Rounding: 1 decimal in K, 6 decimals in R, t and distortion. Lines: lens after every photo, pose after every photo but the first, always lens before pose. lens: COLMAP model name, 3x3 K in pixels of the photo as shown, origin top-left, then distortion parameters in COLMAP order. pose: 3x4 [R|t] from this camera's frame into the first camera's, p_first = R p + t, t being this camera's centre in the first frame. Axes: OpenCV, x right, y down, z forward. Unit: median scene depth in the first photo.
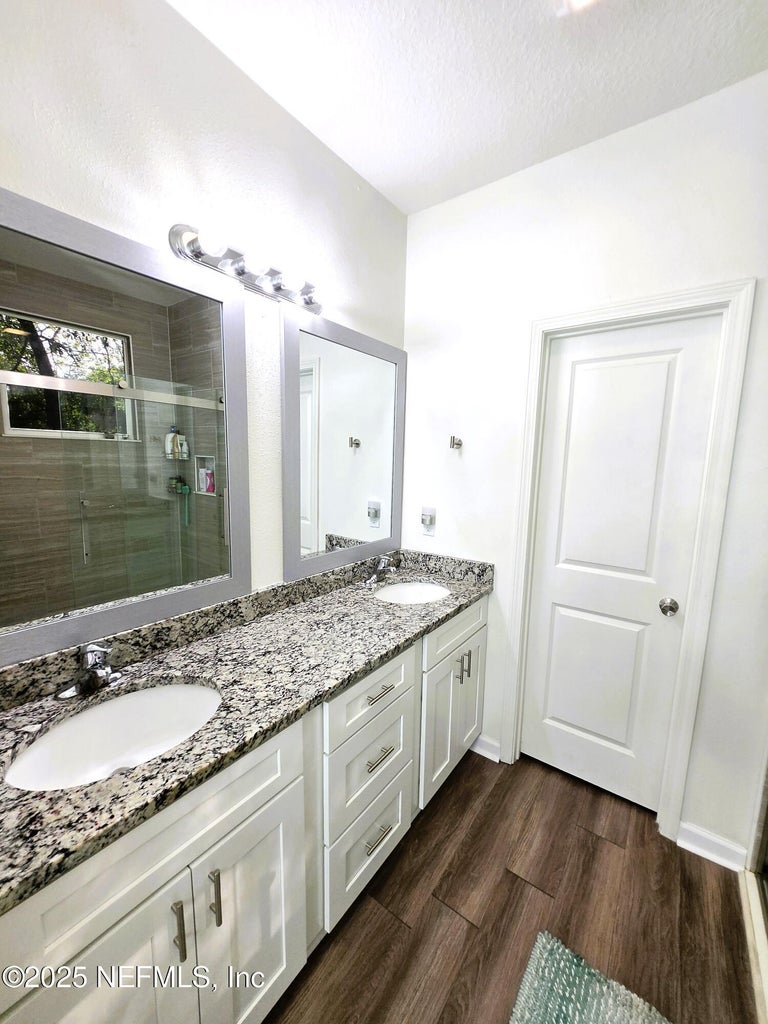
lens RADIAL K [[405.2, 0, 384.4], [0, 405.2, 514.4], [0, 0, 1]] dist [-0.000912, 0.000056]
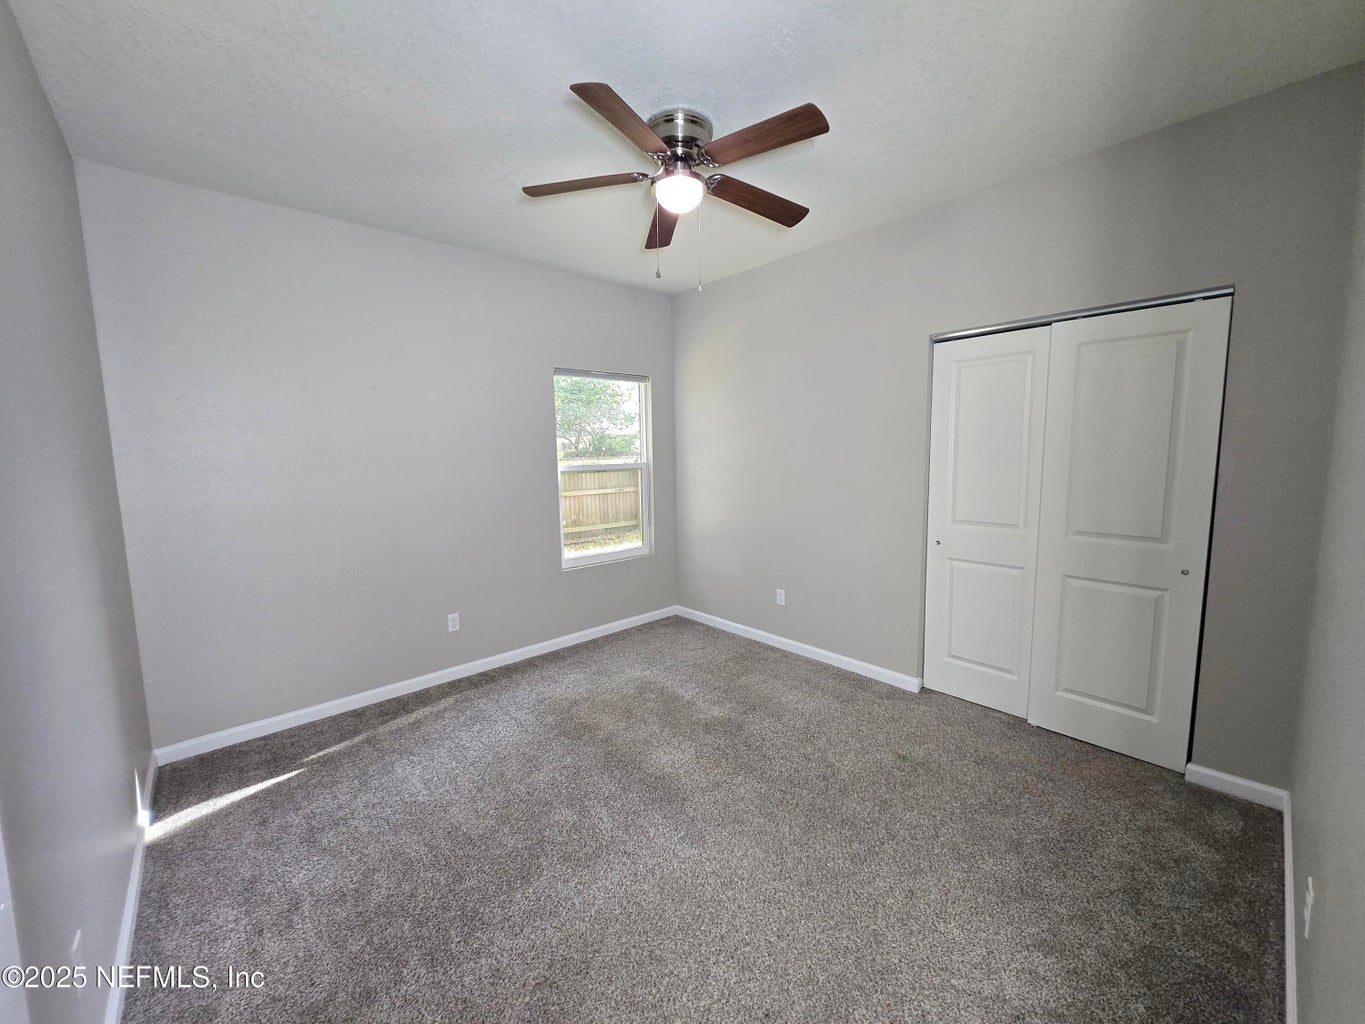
lens RADIAL K [[540.2, 0, 680.8], [0, 540.2, 506.8], [0, 0, 1]] dist [-0.000912, 0.000056]
pose [[0.978468, -0.018436, -0.205575, -0.282213], [0.011911, 0.999387, -0.032935, 0.087328], [0.206056, 0.029777, 0.978087, -0.618354]]
